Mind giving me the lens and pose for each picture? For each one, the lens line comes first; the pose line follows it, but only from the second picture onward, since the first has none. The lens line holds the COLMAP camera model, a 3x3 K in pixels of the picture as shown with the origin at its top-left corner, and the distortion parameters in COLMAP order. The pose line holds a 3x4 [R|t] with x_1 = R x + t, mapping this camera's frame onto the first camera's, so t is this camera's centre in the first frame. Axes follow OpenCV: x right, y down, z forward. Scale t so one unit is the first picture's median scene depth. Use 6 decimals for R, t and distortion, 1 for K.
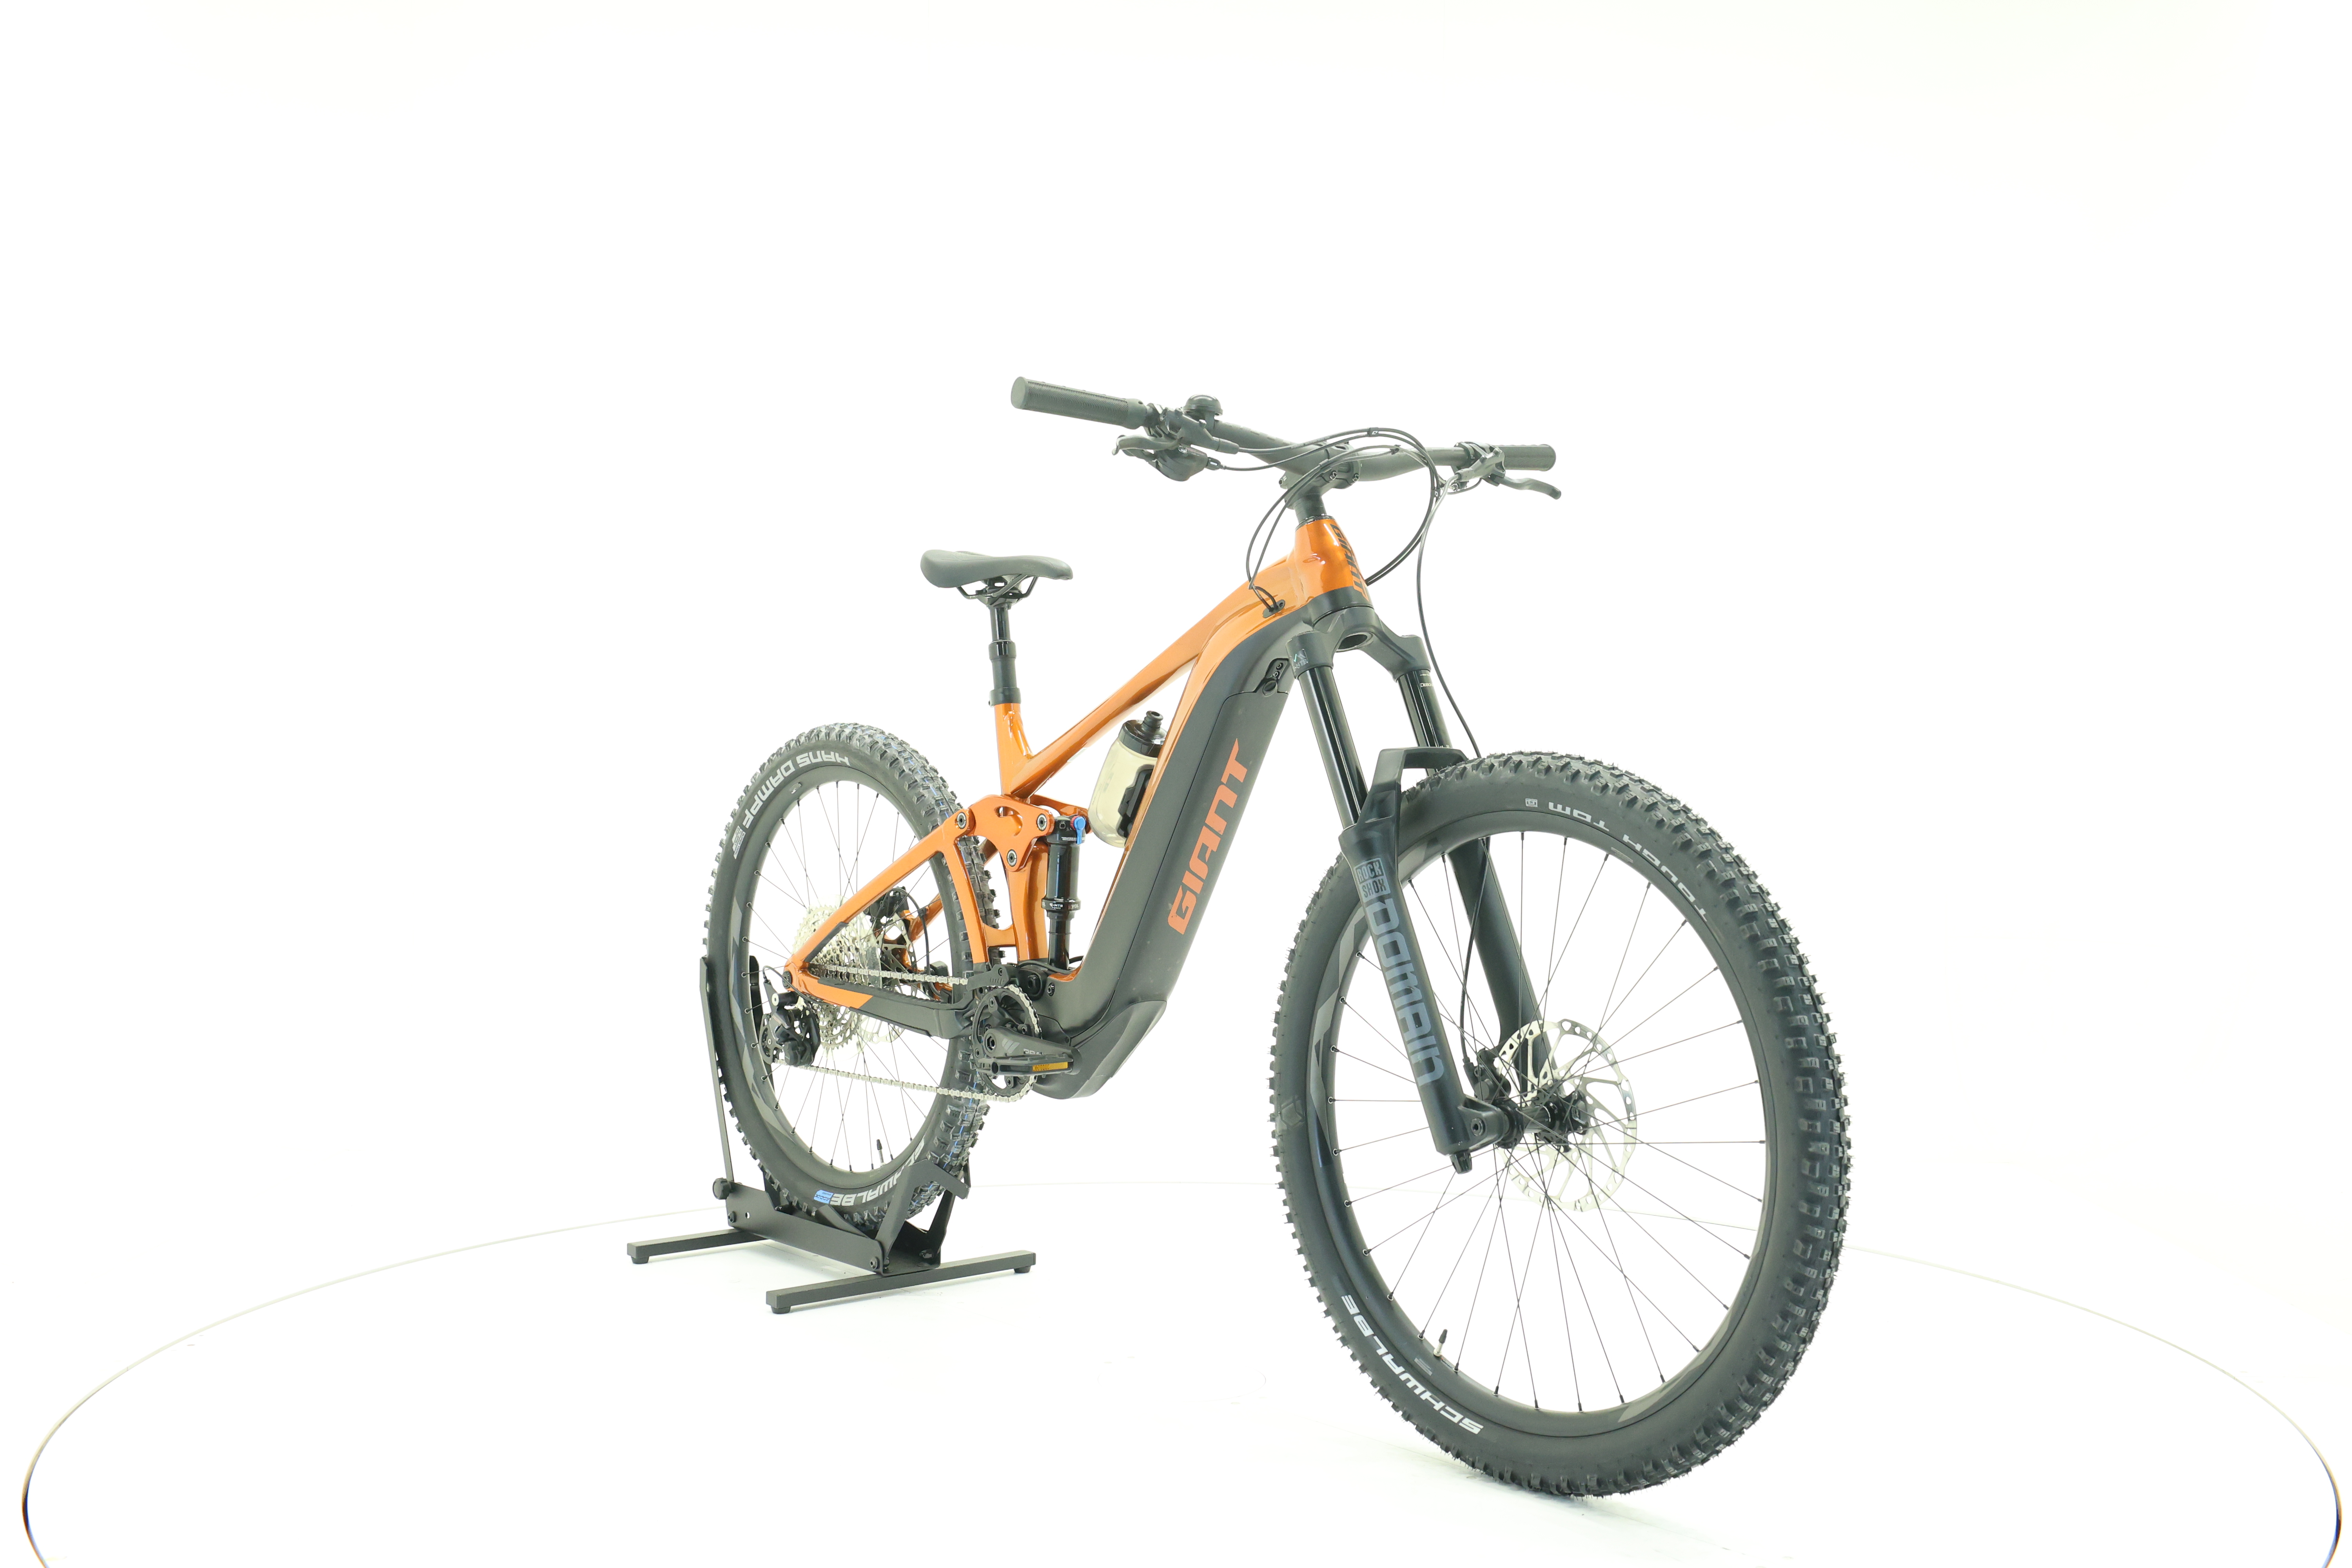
lens RADIAL K [[2498.7, 0, 1176.0], [0, 2498.7, 784.0], [0, 0, 1]] dist [-0.018195, -0.003531]
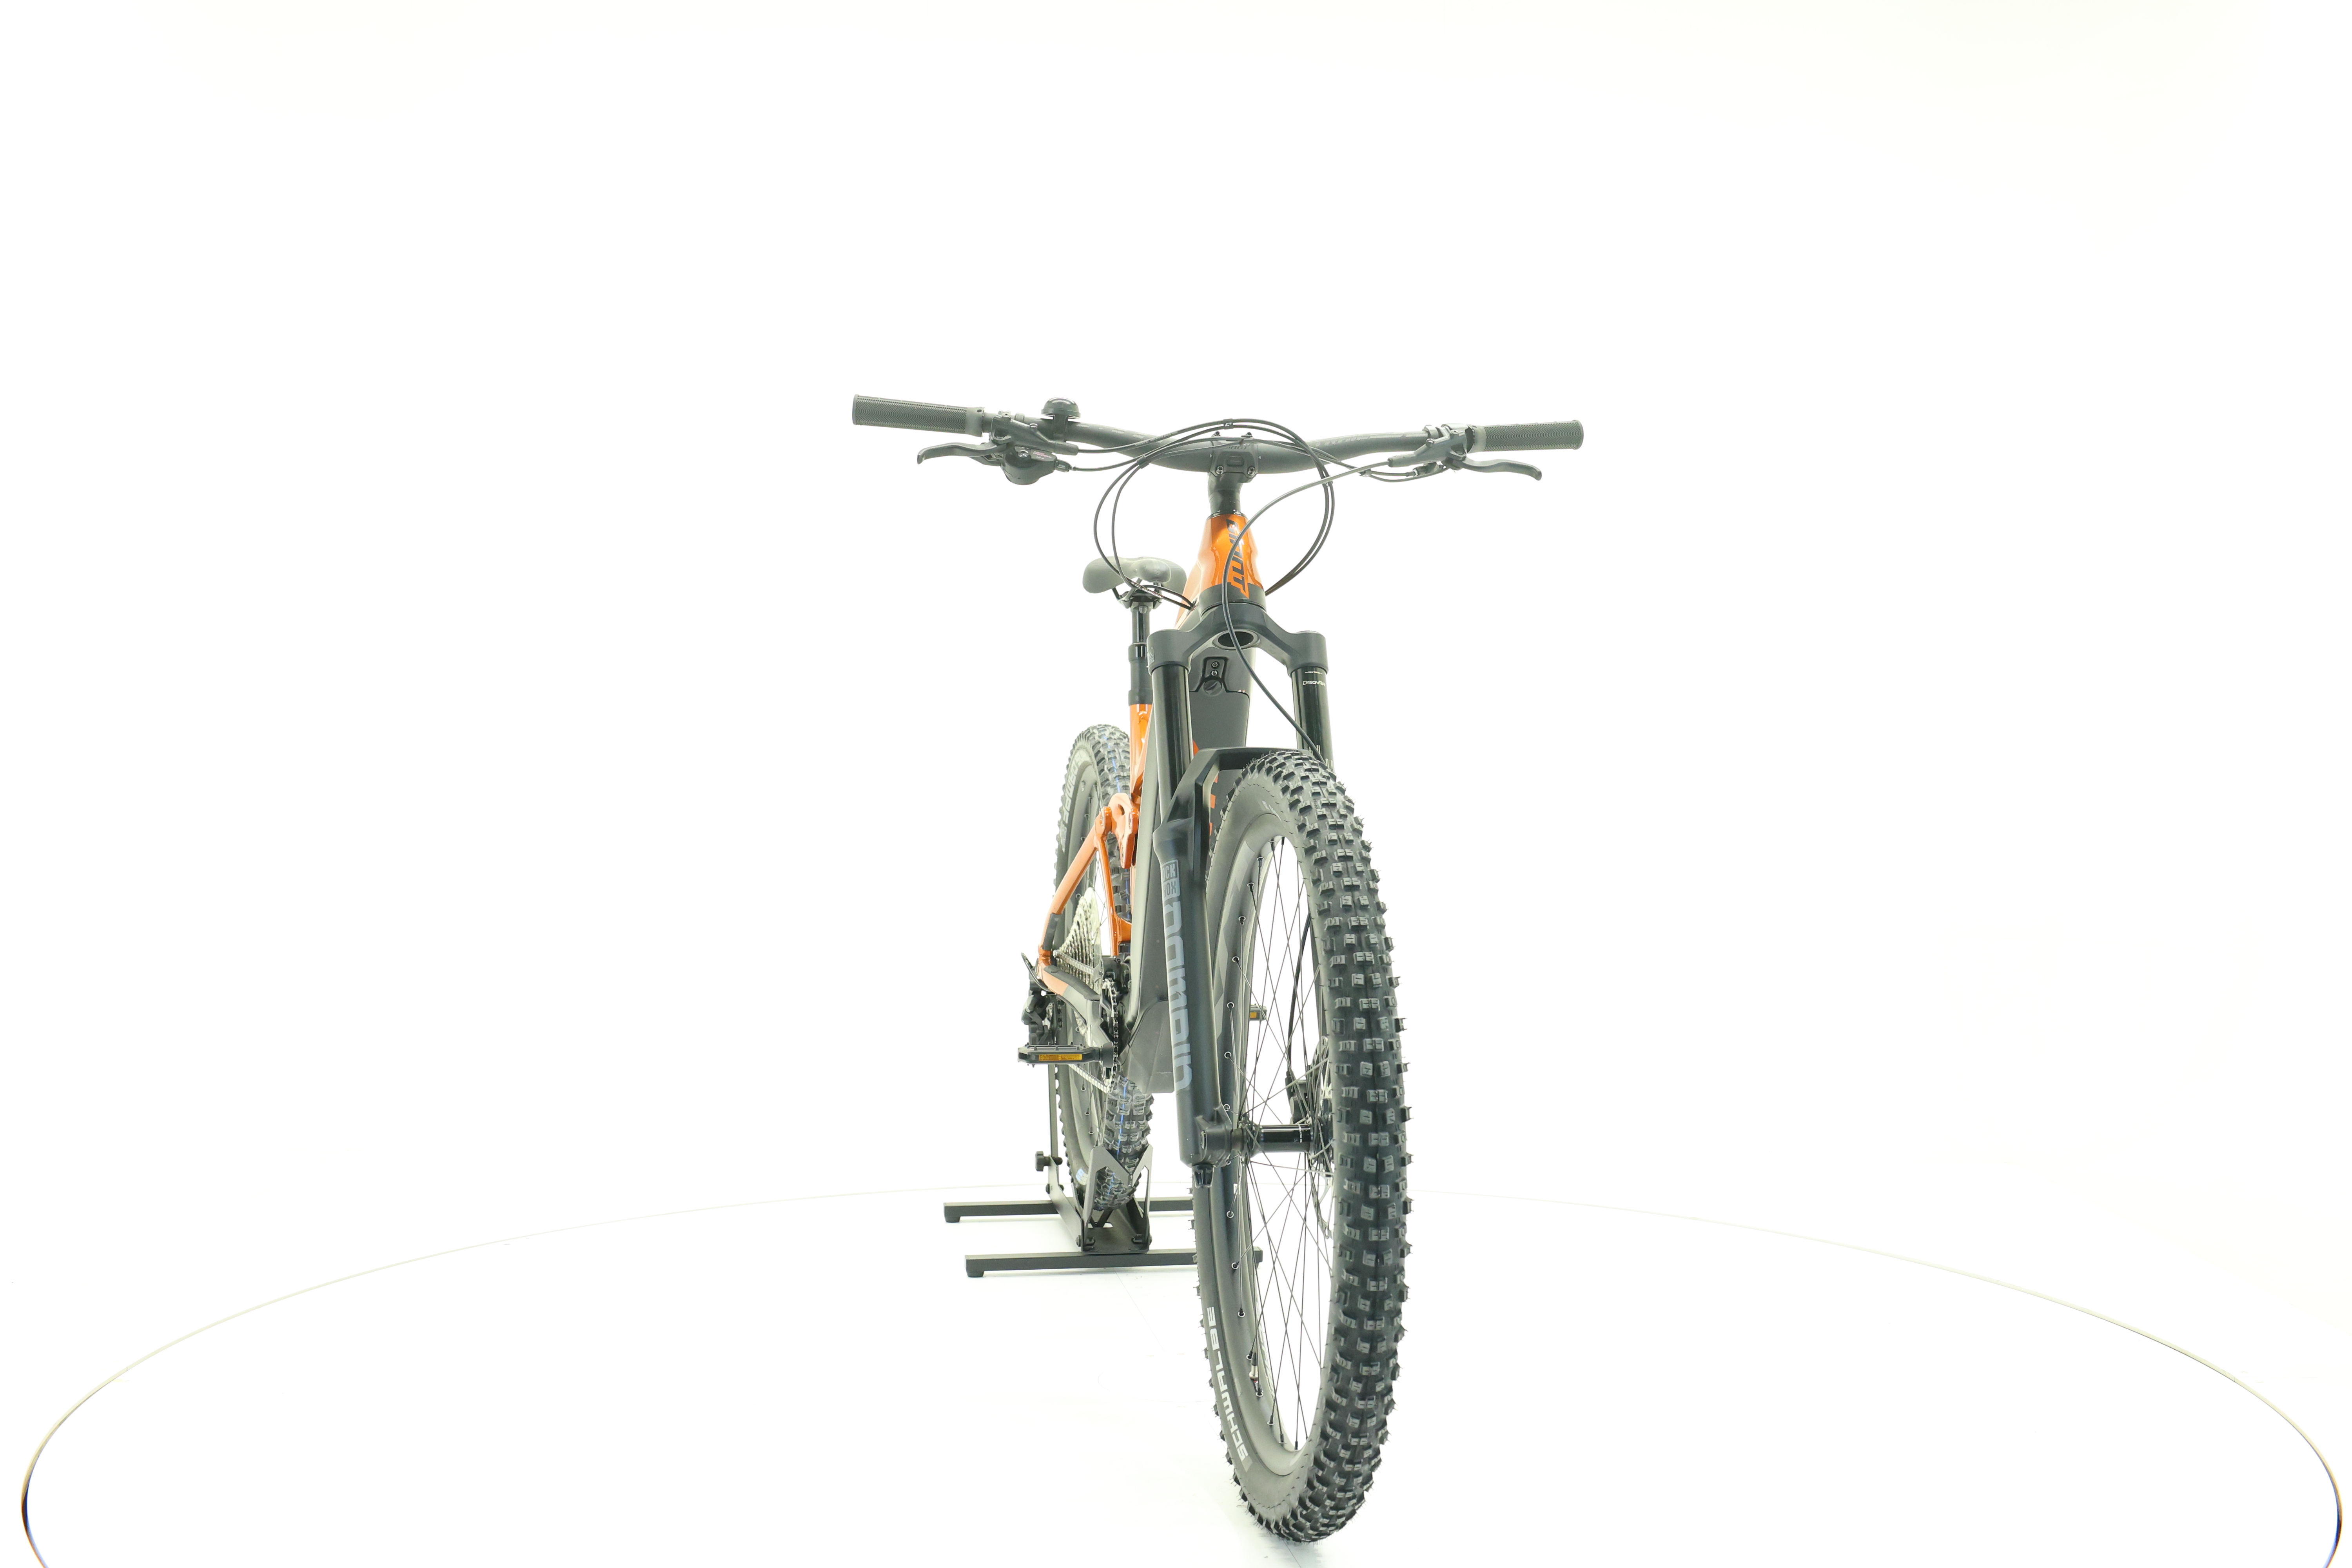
lens RADIAL K [[2508.9, 0, 1176.0], [0, 2508.9, 784.0], [0, 0, 1]] dist [-0.006922, -0.006539]
pose [[0.866743, 0.011971, -0.498612, 0.498686], [-0.012476, 0.999919, 0.002319, -0.001871], [0.498599, 0.004211, 0.866822, 0.125351]]
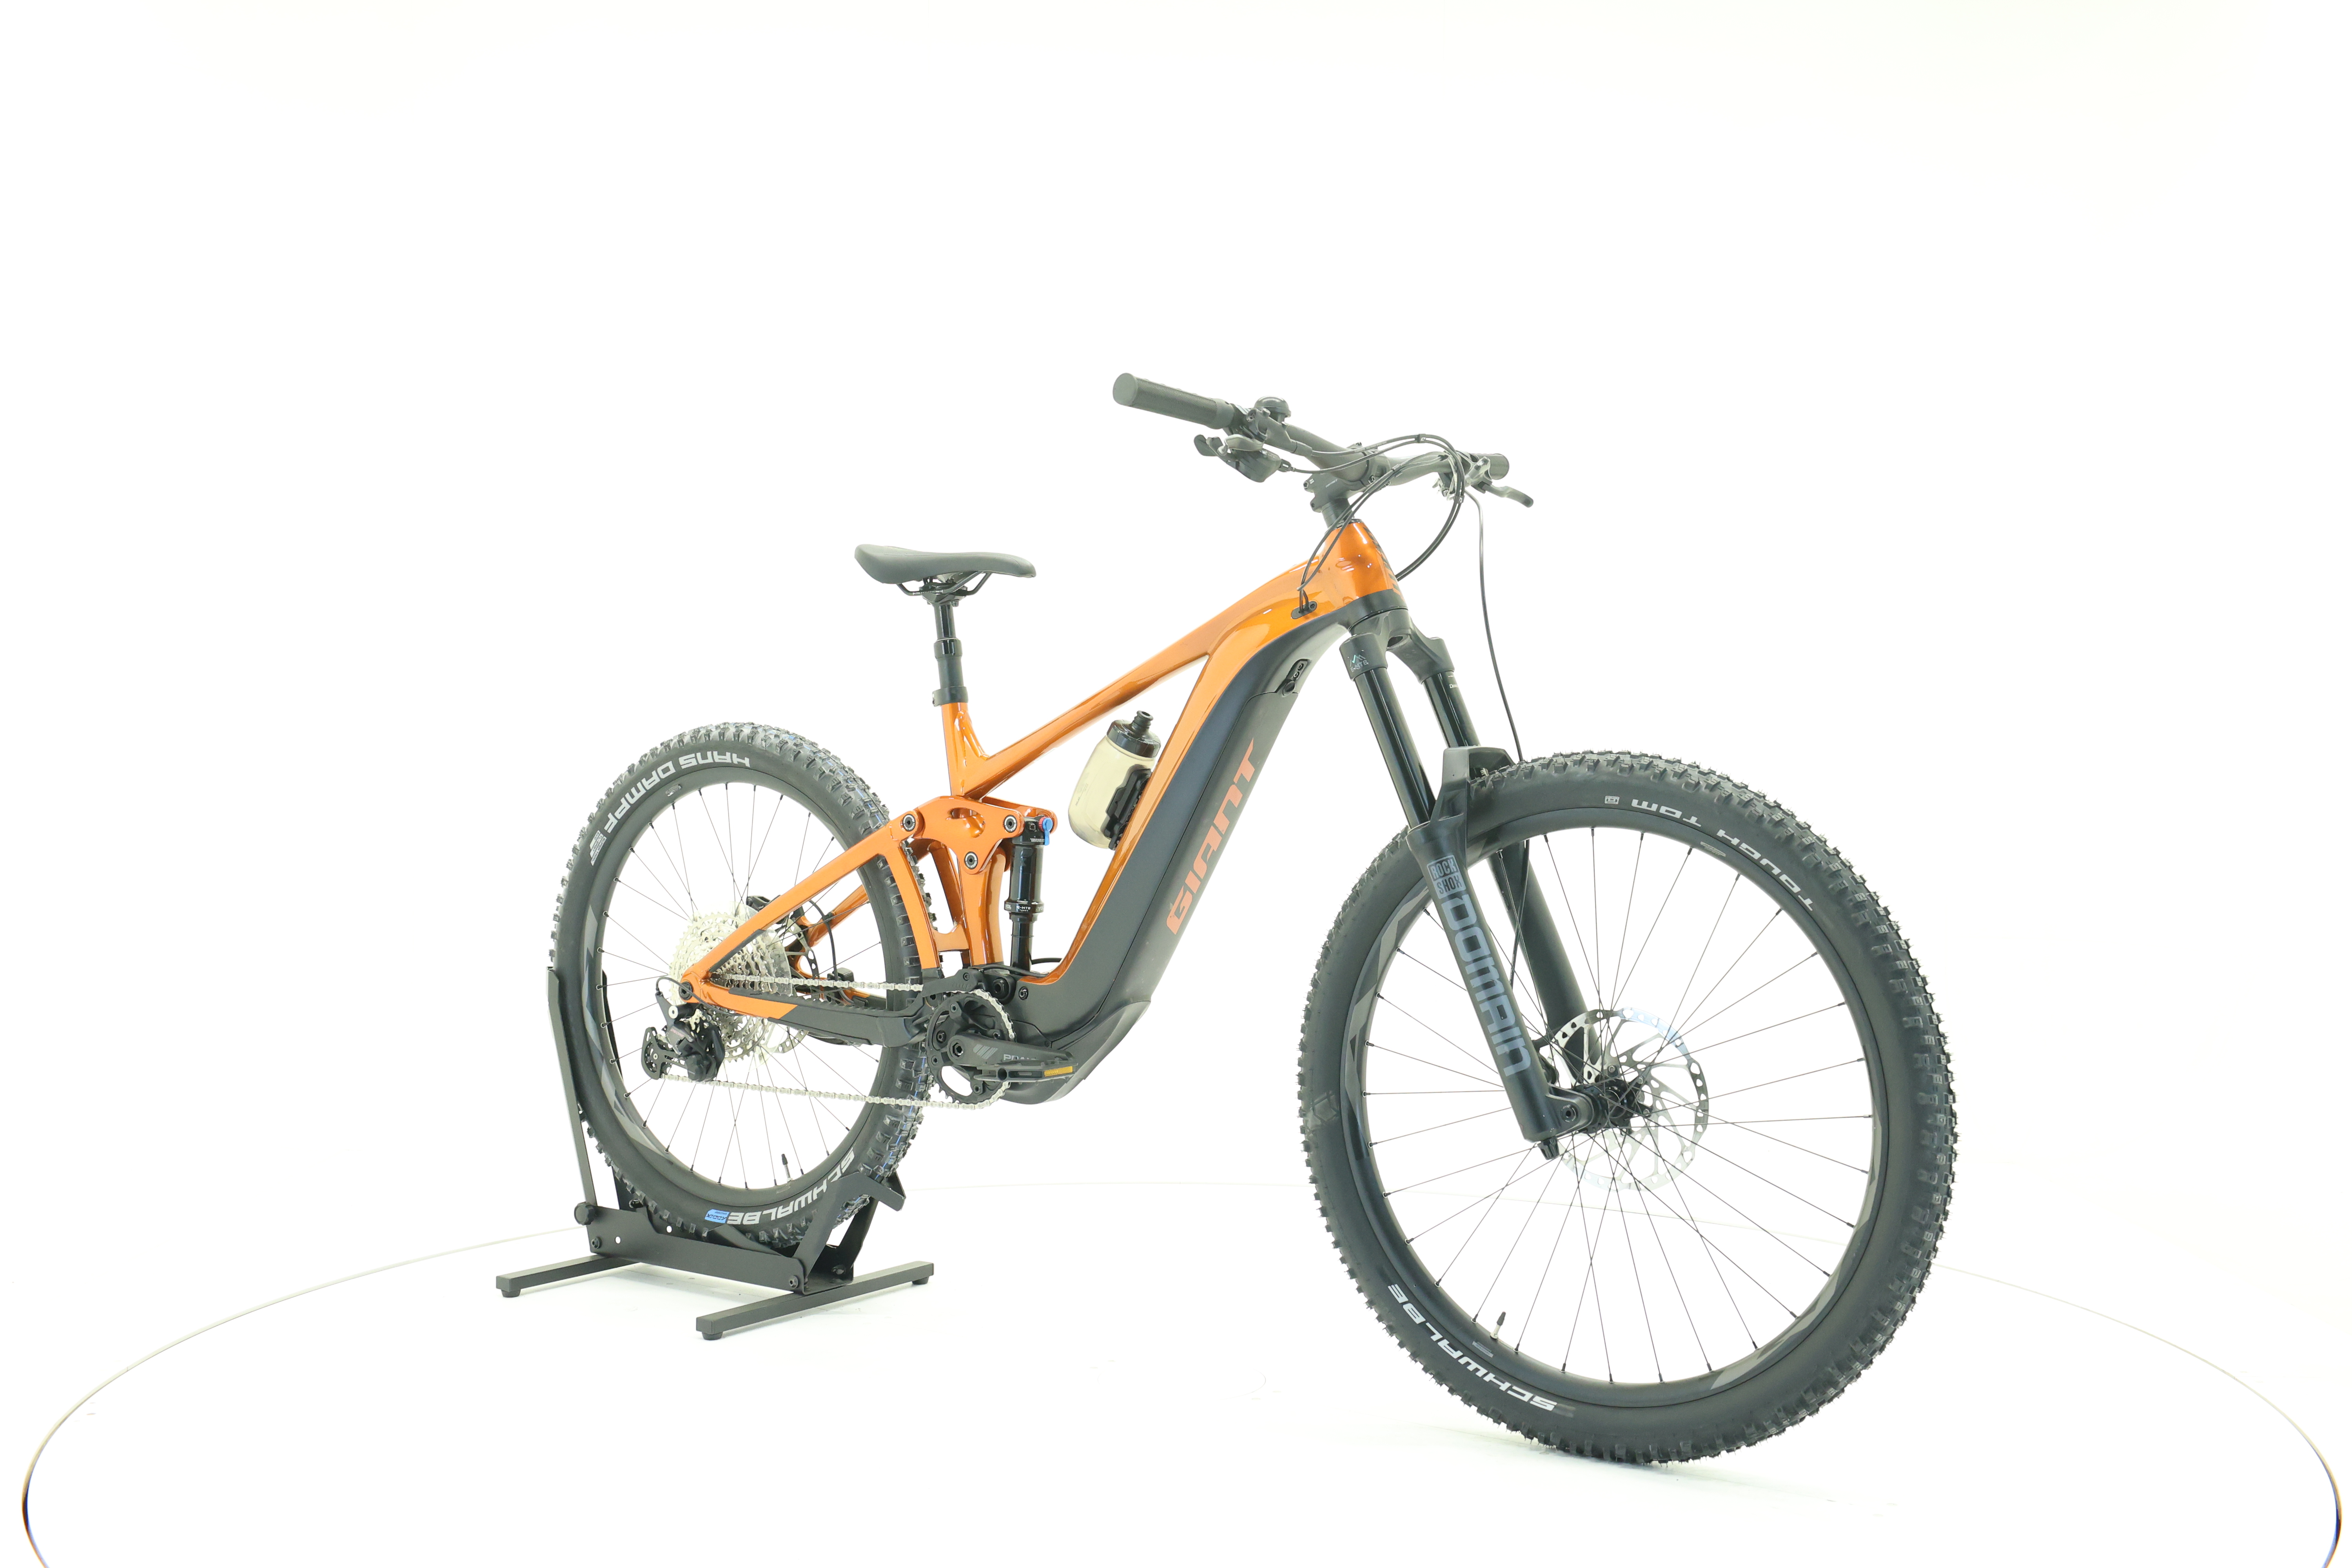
lens RADIAL K [[2508.9, 0, 1176.0], [0, 2508.9, 784.0], [0, 0, 1]] dist [-0.006922, -0.006539]
pose [[0.969036, -0.006210, 0.246843, -0.246183], [0.005906, 0.999981, 0.001972, -0.001934], [-0.246850, -0.000453, 0.969054, 0.027218]]
